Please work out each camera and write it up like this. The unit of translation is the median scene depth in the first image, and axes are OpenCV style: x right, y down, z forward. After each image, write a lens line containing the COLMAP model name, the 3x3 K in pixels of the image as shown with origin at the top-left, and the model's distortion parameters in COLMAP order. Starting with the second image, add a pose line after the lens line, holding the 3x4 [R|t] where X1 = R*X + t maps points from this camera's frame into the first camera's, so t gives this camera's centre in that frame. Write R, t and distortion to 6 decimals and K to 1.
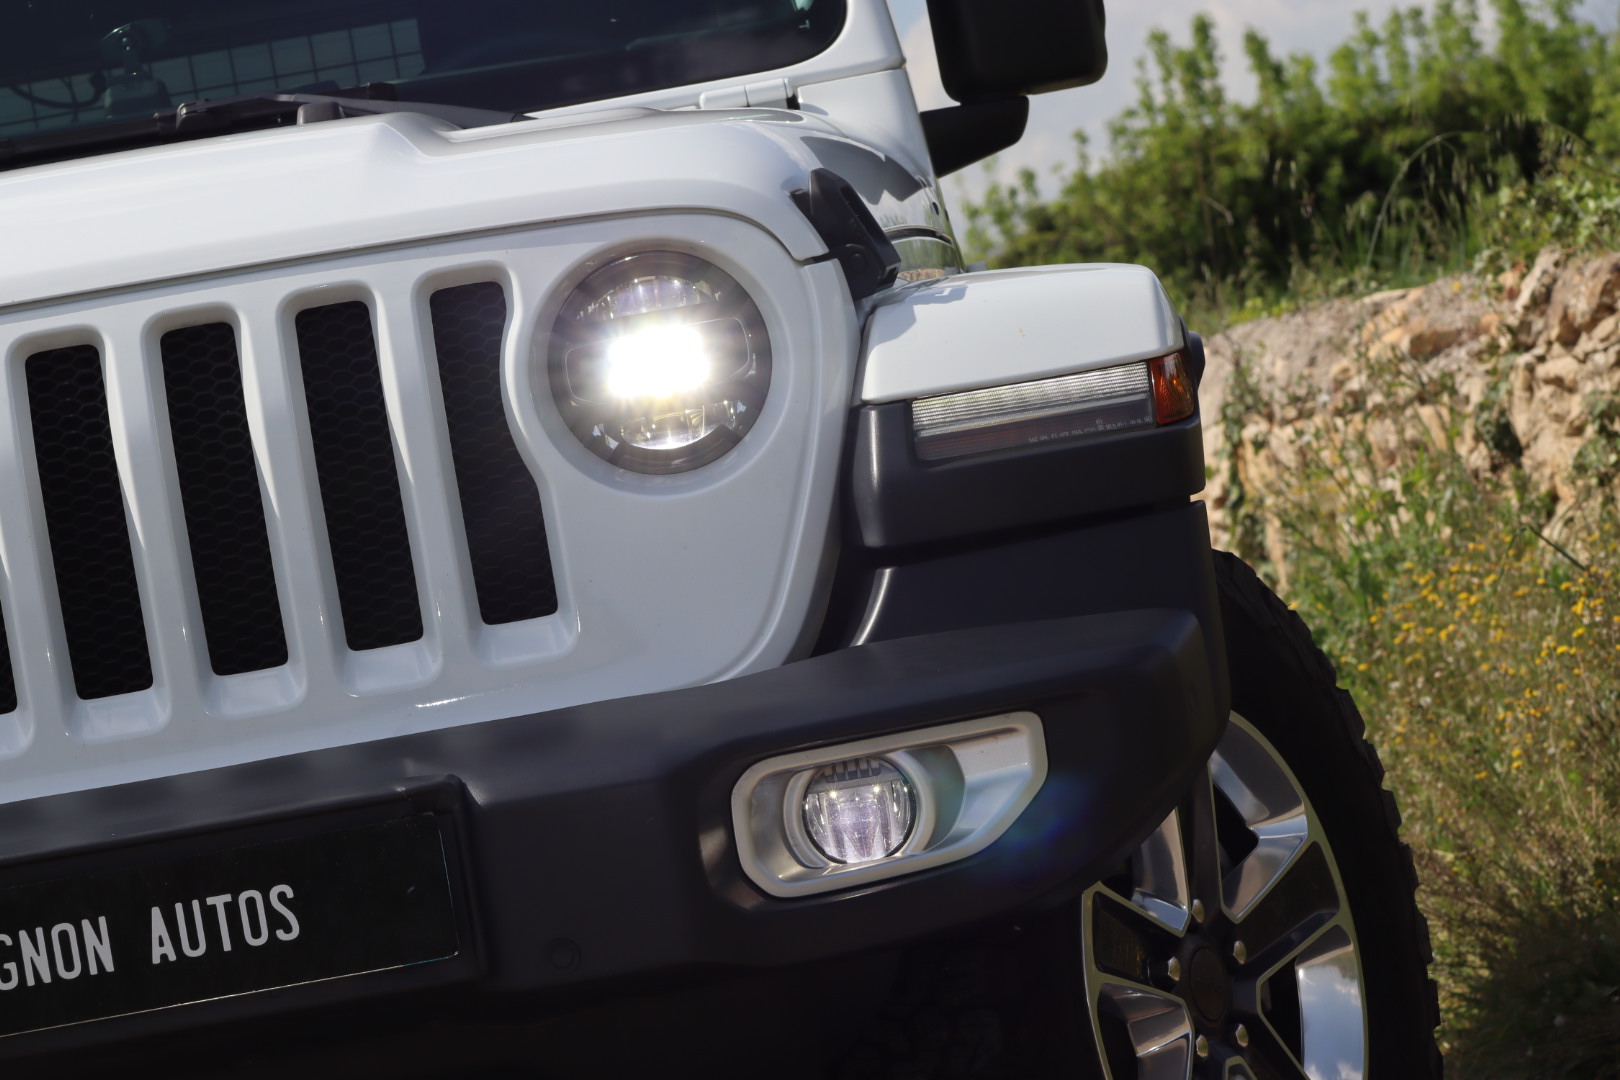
lens RADIAL K [[7779.4, 0, 810.0], [0, 7779.4, 540.0], [0, 0, 1]] dist [-0.044492, 16.508285]
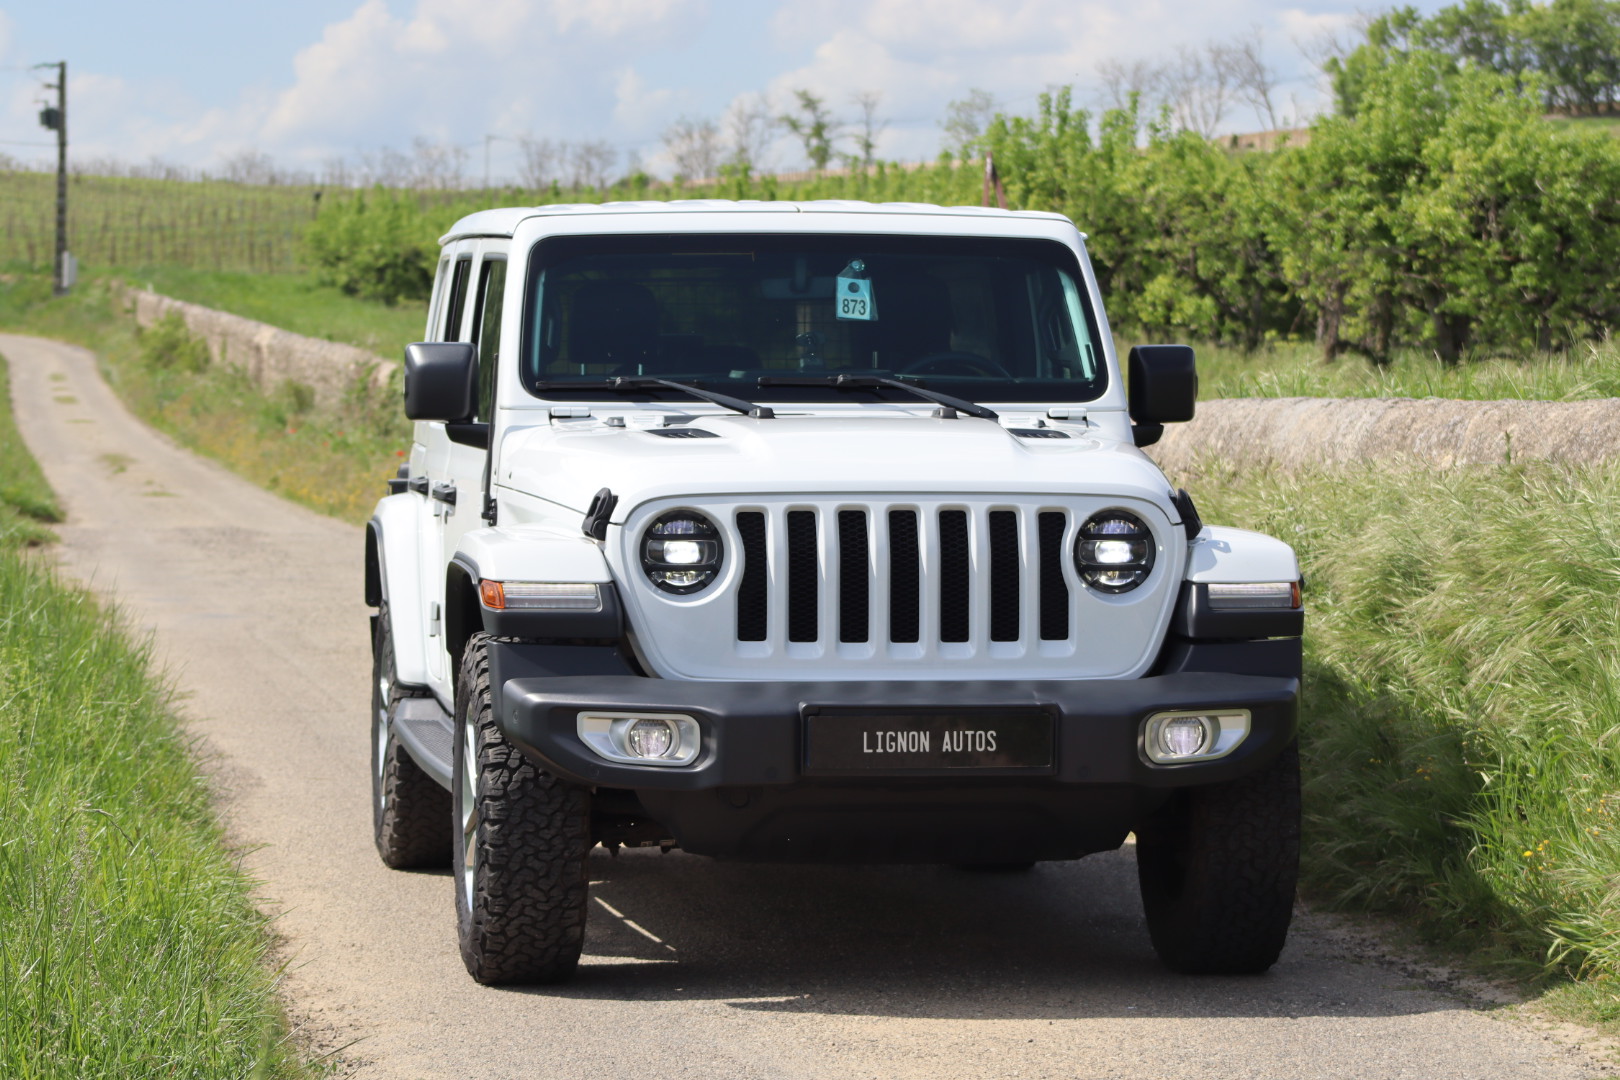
lens RADIAL K [[5913.5, 0, 810.0], [0, 5913.5, 540.0], [0, 0, 1]] dist [-0.033741, 2.963373]
pose [[0.977434, 0.167466, 0.128759, -0.414910], [-0.171873, 0.984831, 0.023831, -0.061999], [-0.122815, -0.045424, 0.991390, -1.082850]]
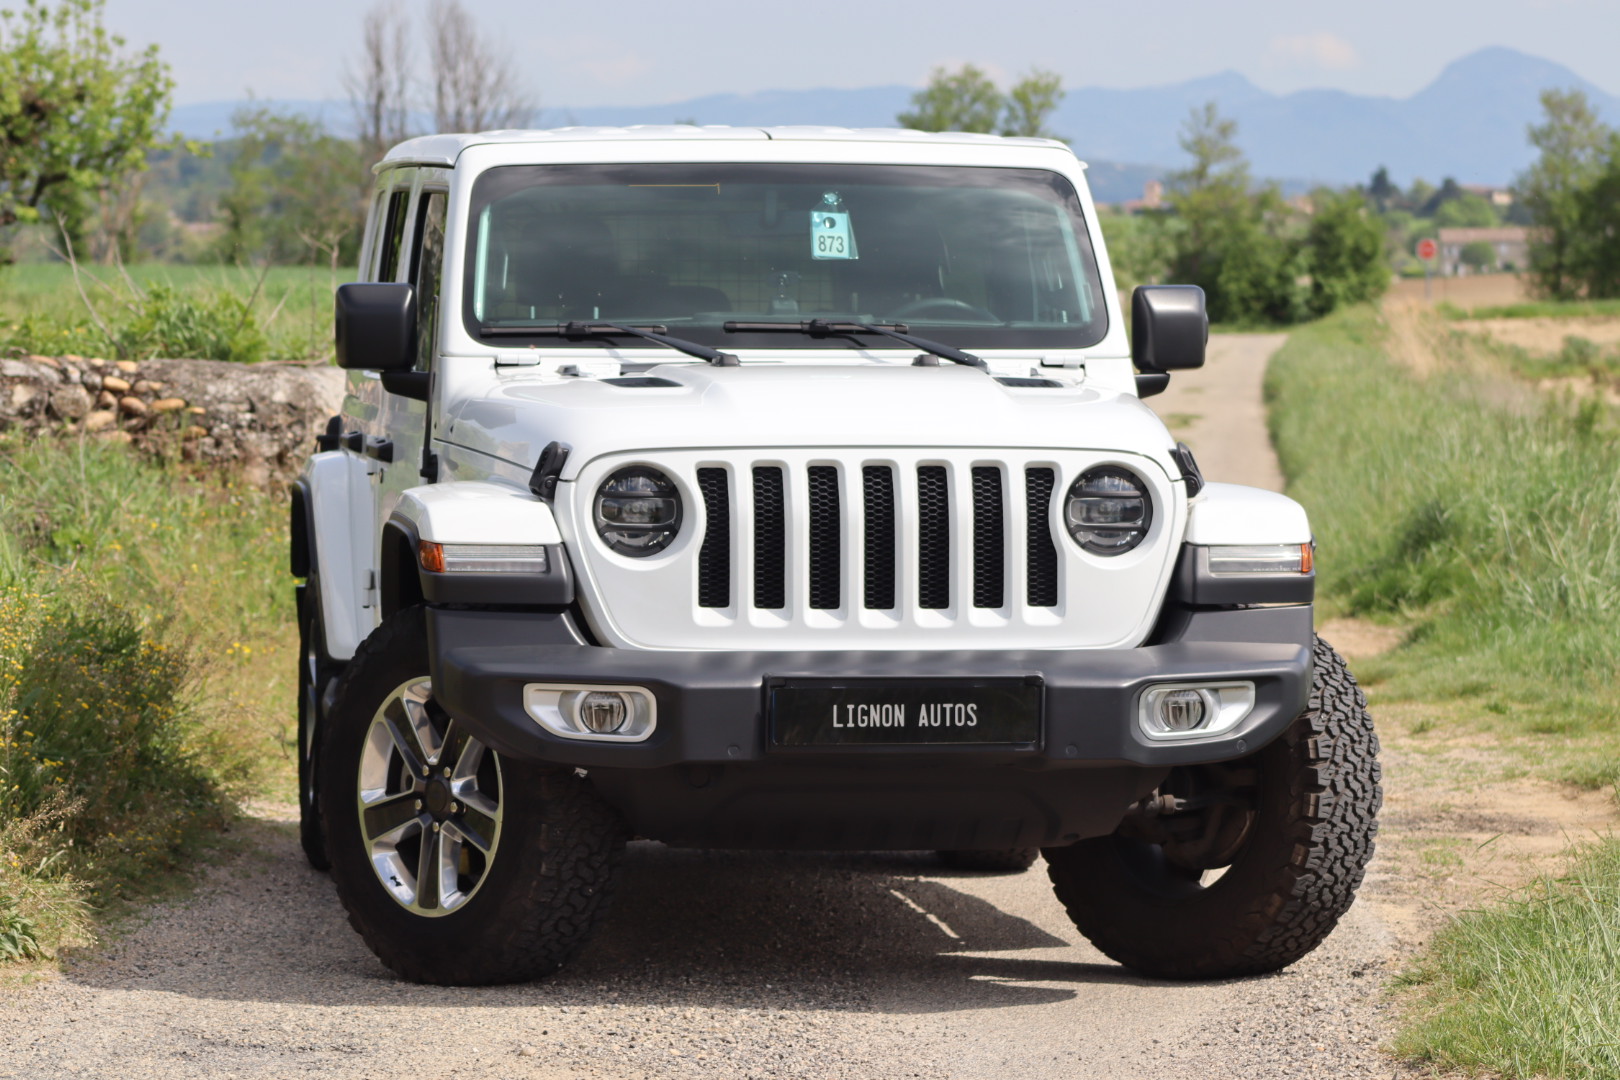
lens RADIAL K [[7194.5, 0, 810.0], [0, 7194.5, 540.0], [0, 0, 1]] dist [0.221439, -1.433897]
pose [[0.977718, 0.166971, 0.127236, -0.431679], [-0.171664, 0.984792, 0.026779, -0.063395], [-0.120830, -0.048024, 0.991511, -1.346258]]
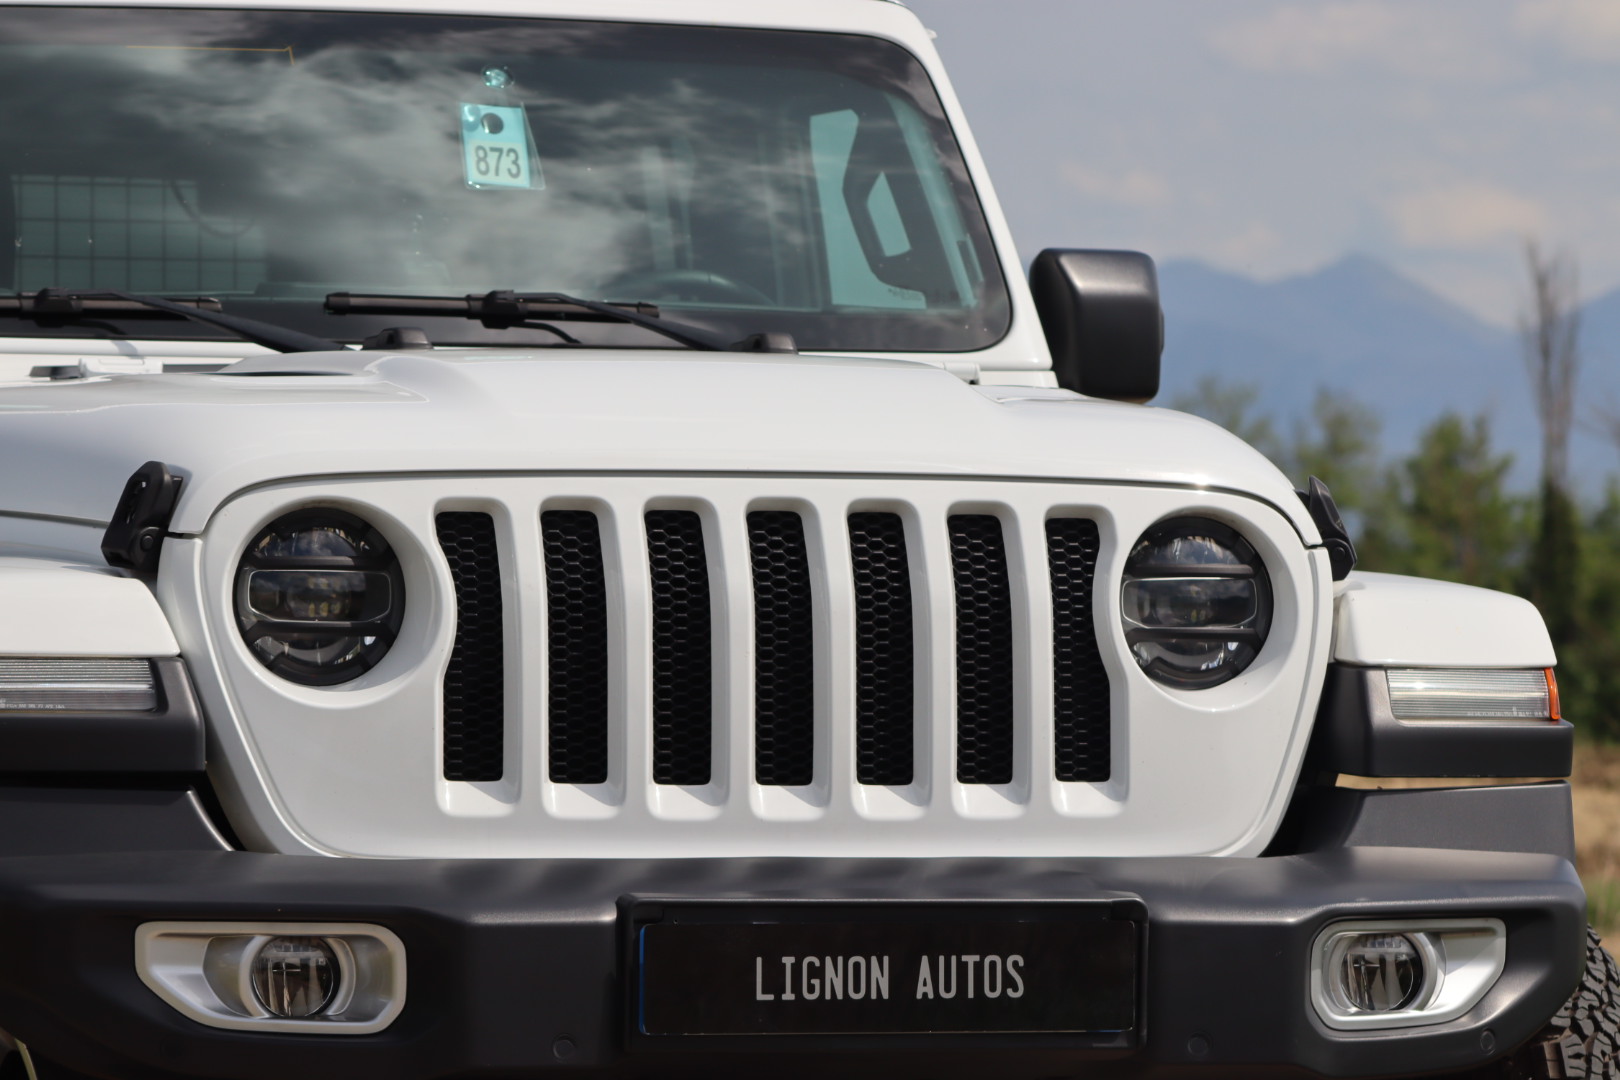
lens RADIAL K [[9461.2, 0, 810.0], [0, 9461.2, 540.0], [0, 0, 1]] dist [0.711059, 8.718843]
pose [[0.943382, 0.176431, 0.280896, -0.565766], [-0.166743, 0.984280, -0.058225, 0.074485], [-0.286752, 0.008091, 0.957971, -0.533068]]
